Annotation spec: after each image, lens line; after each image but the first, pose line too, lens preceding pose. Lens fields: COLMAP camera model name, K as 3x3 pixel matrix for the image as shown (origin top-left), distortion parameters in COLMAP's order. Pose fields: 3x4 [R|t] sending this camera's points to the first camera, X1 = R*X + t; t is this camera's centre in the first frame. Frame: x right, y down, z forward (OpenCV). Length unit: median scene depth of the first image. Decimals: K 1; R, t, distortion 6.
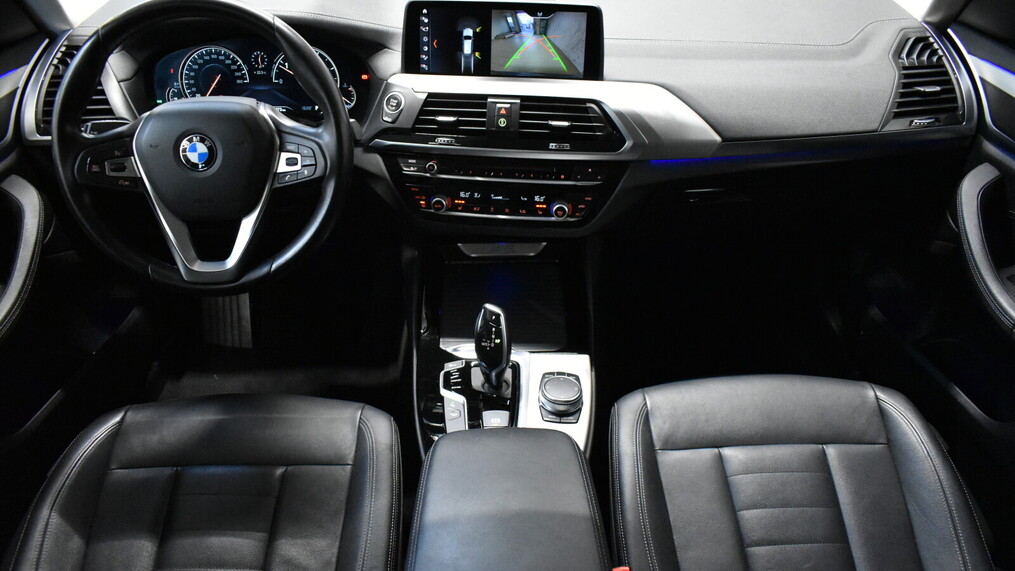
lens RADIAL K [[779.9, 0, 501.6], [0, 779.9, 280.4], [0, 0, 1]] dist [-0.019040, 0.011731]
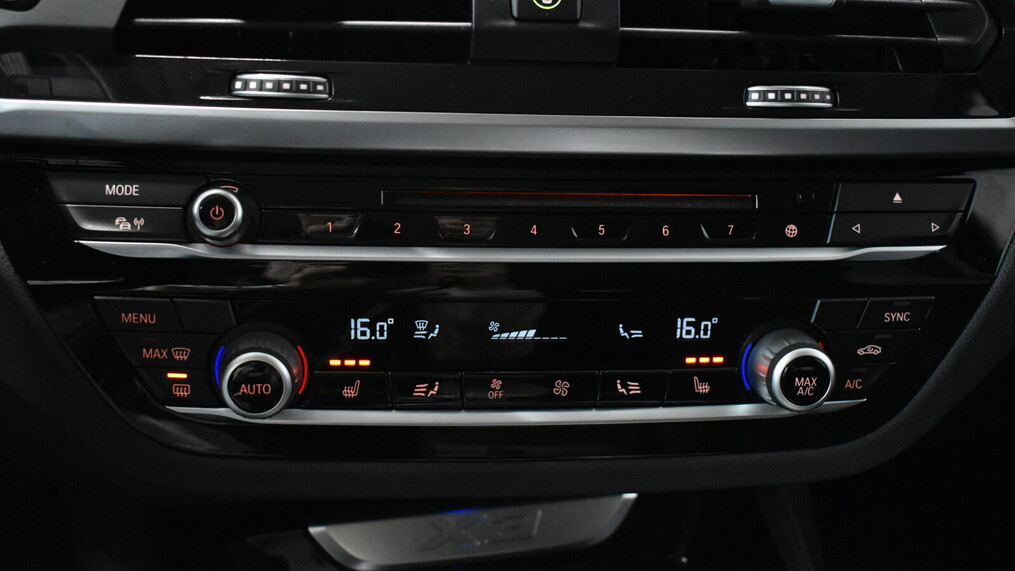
lens RADIAL K [[1197.6, 0, 498.1], [0, 1197.6, 263.3], [0, 0, 1]] dist [-0.065830, 0.000000]
pose [[0.973235, -0.046049, 0.225150, -0.089689], [0.077236, 0.988272, -0.131735, -0.082286], [-0.216443, 0.145599, 0.965377, 0.670664]]
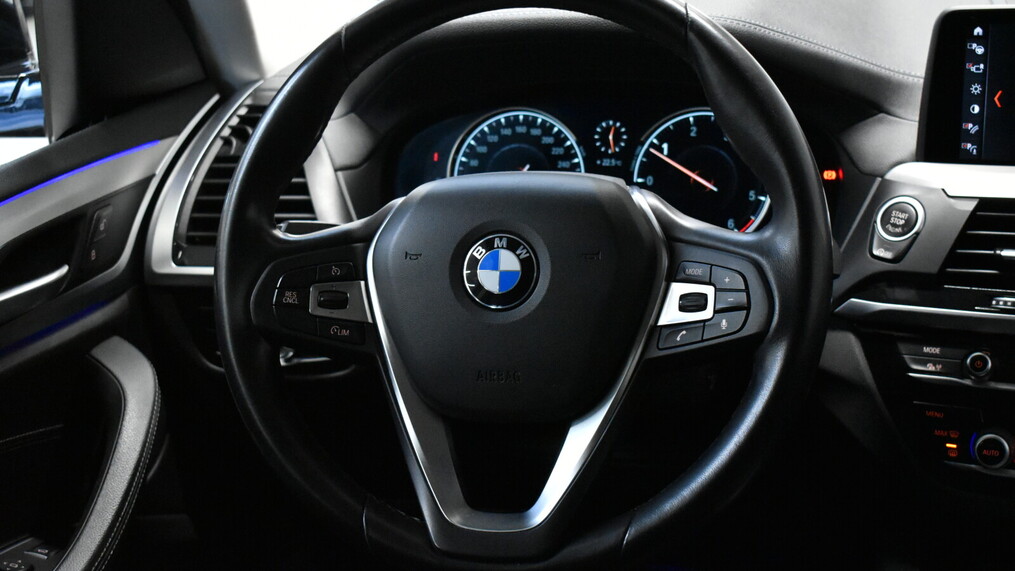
lens RADIAL K [[1616.9, 0, 509.1], [0, 1616.9, 283.4], [0, 0, 1]] dist [-0.012784, 0.000000]
pose [[0.960899, 0.032487, -0.274987, -0.095889], [-0.110923, 0.955091, -0.274767, 0.090306], [0.253712, 0.294526, 0.921350, 0.085917]]
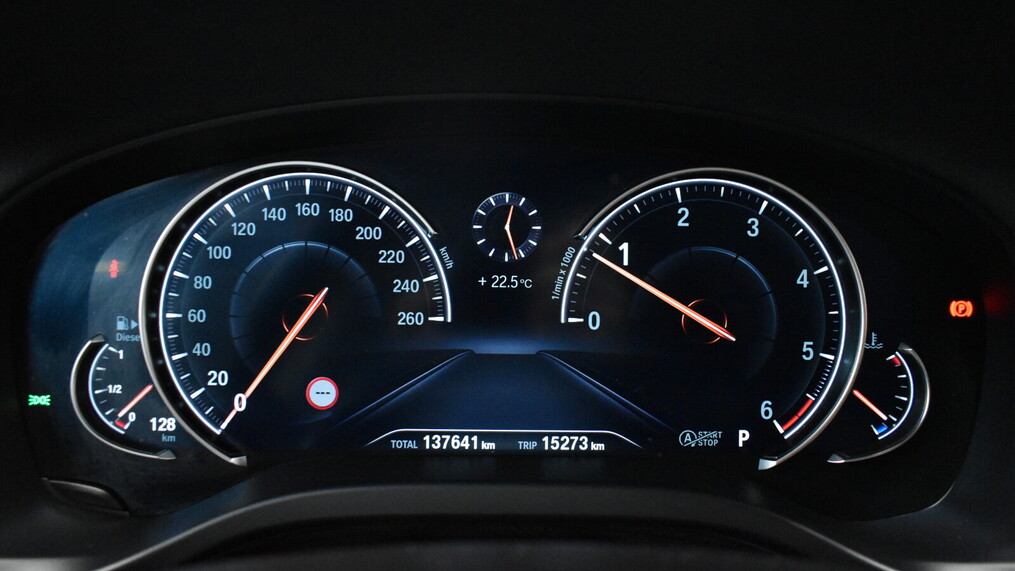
lens RADIAL K [[779.9, 0, 501.0], [0, 779.9, 281.8], [0, 0, 1]] dist [-0.019040, 0.011731]
pose [[0.999786, 0.014693, 0.014578, -0.328131], [-0.010213, 0.962808, -0.269994, -0.214552], [-0.018003, 0.269787, 0.962752, 0.813823]]
